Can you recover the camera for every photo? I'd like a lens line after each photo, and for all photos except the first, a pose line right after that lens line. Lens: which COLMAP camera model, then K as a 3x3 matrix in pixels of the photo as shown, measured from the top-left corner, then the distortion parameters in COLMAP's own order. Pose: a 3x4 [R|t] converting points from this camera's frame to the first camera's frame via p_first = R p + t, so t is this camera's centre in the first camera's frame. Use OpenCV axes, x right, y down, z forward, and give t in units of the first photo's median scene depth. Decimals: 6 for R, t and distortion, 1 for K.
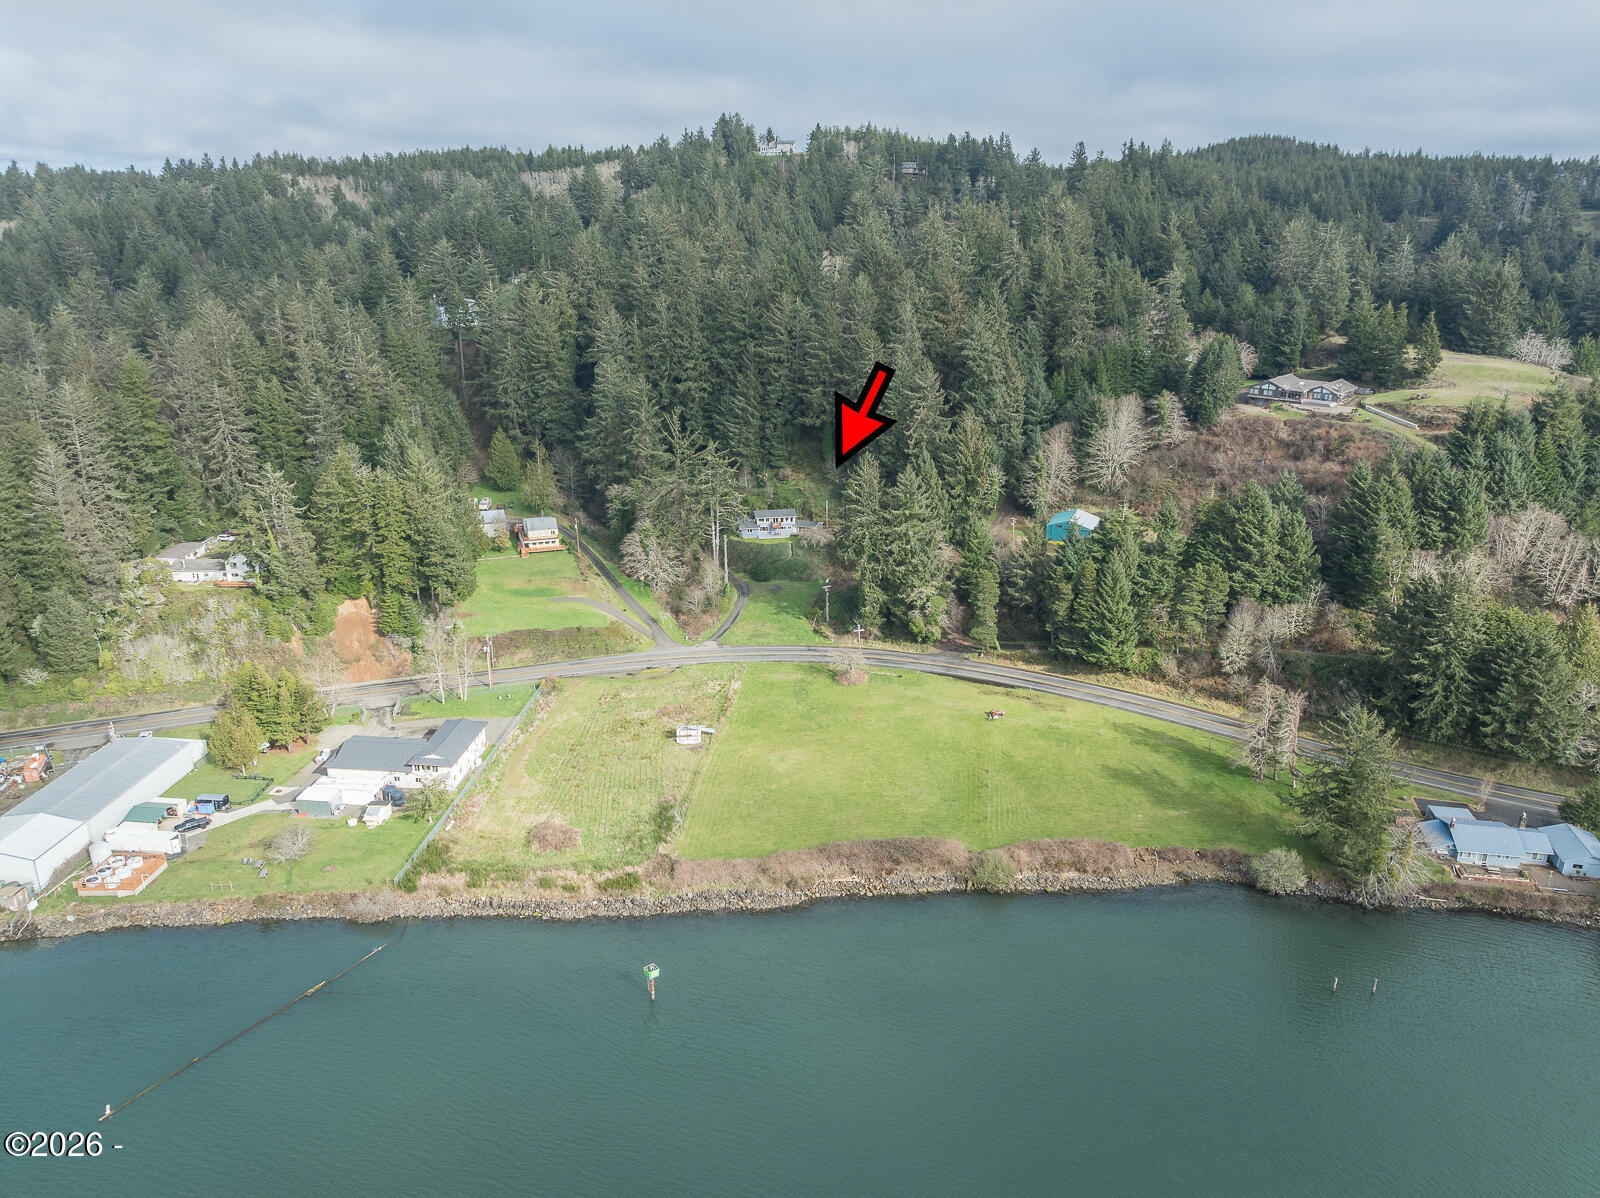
lens RADIAL K [[1138.6, 0, 802.5], [0, 1138.6, 592.6], [0, 0, 1]] dist [-0.042583, 0.008592]
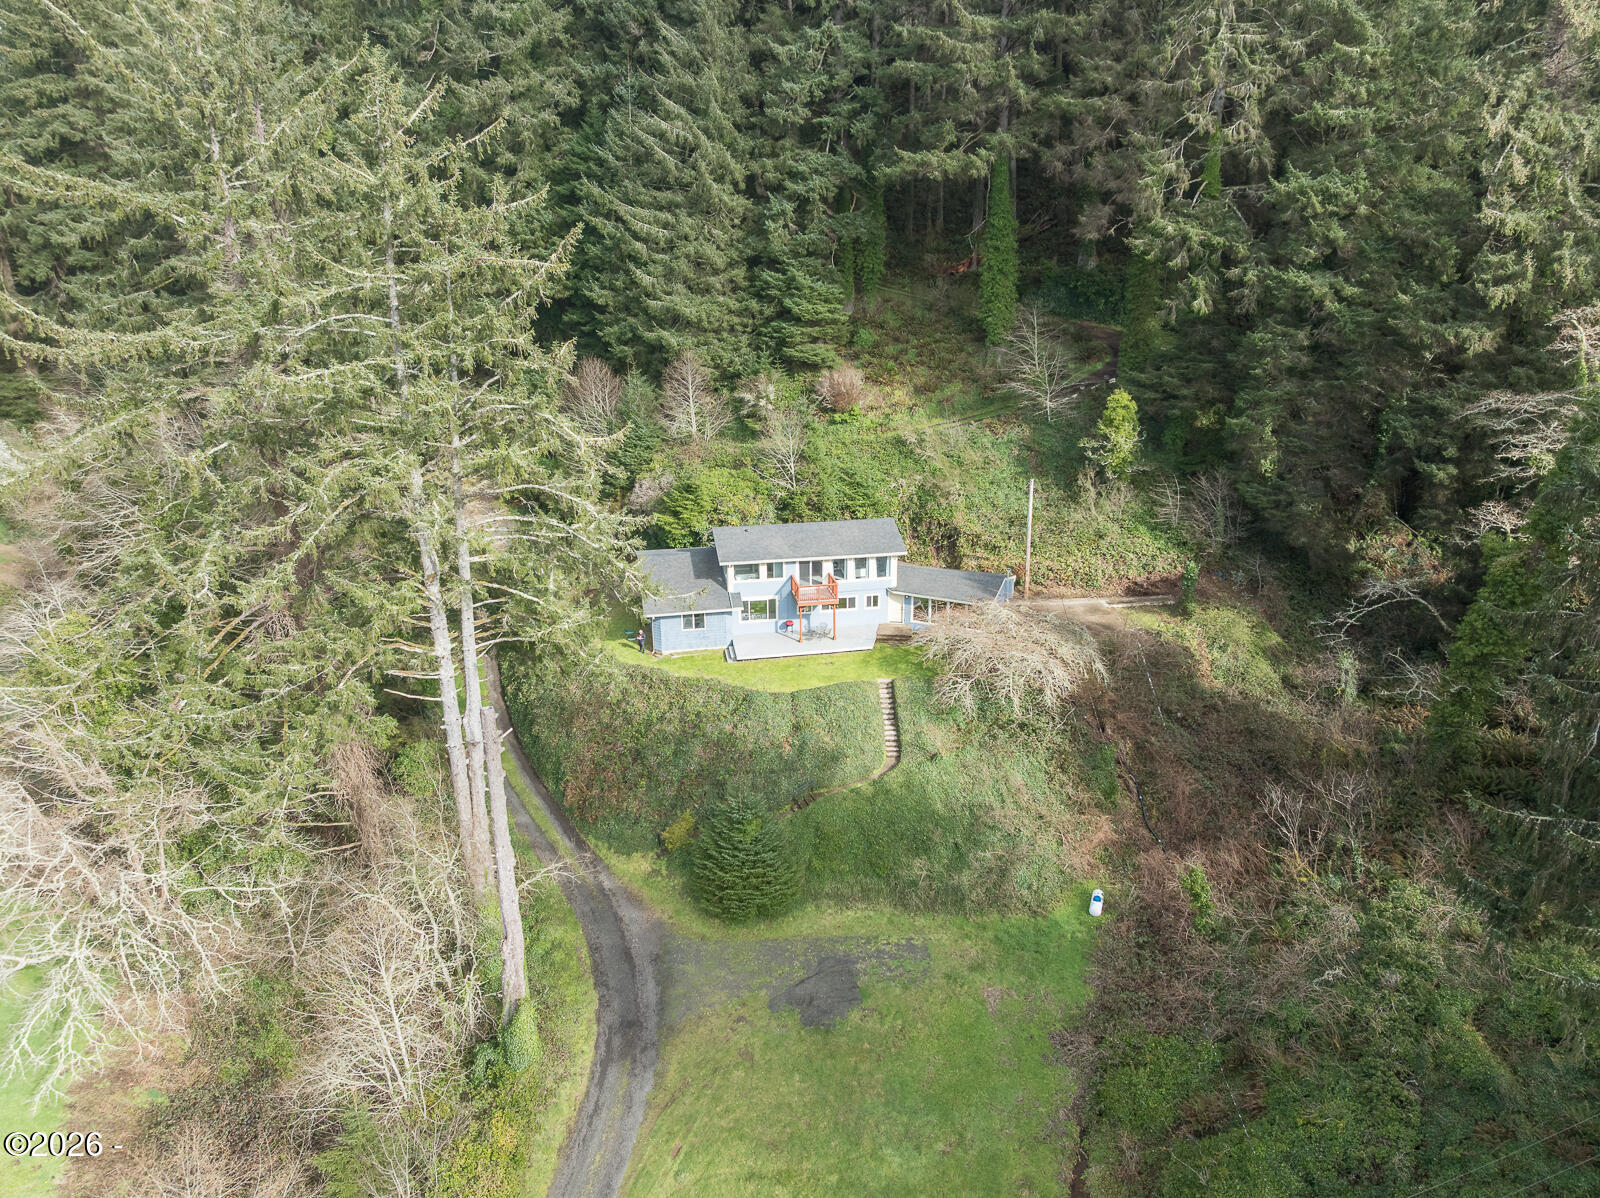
lens RADIAL K [[1138.6, 0, 802.5], [0, 1138.6, 592.6], [0, 0, 1]] dist [-0.042583, 0.008592]
pose [[0.999940, -0.005389, -0.009548, -0.022092], [0.005375, 0.999984, -0.001495, -0.056246], [0.009556, 0.001444, 0.999953, 0.741586]]
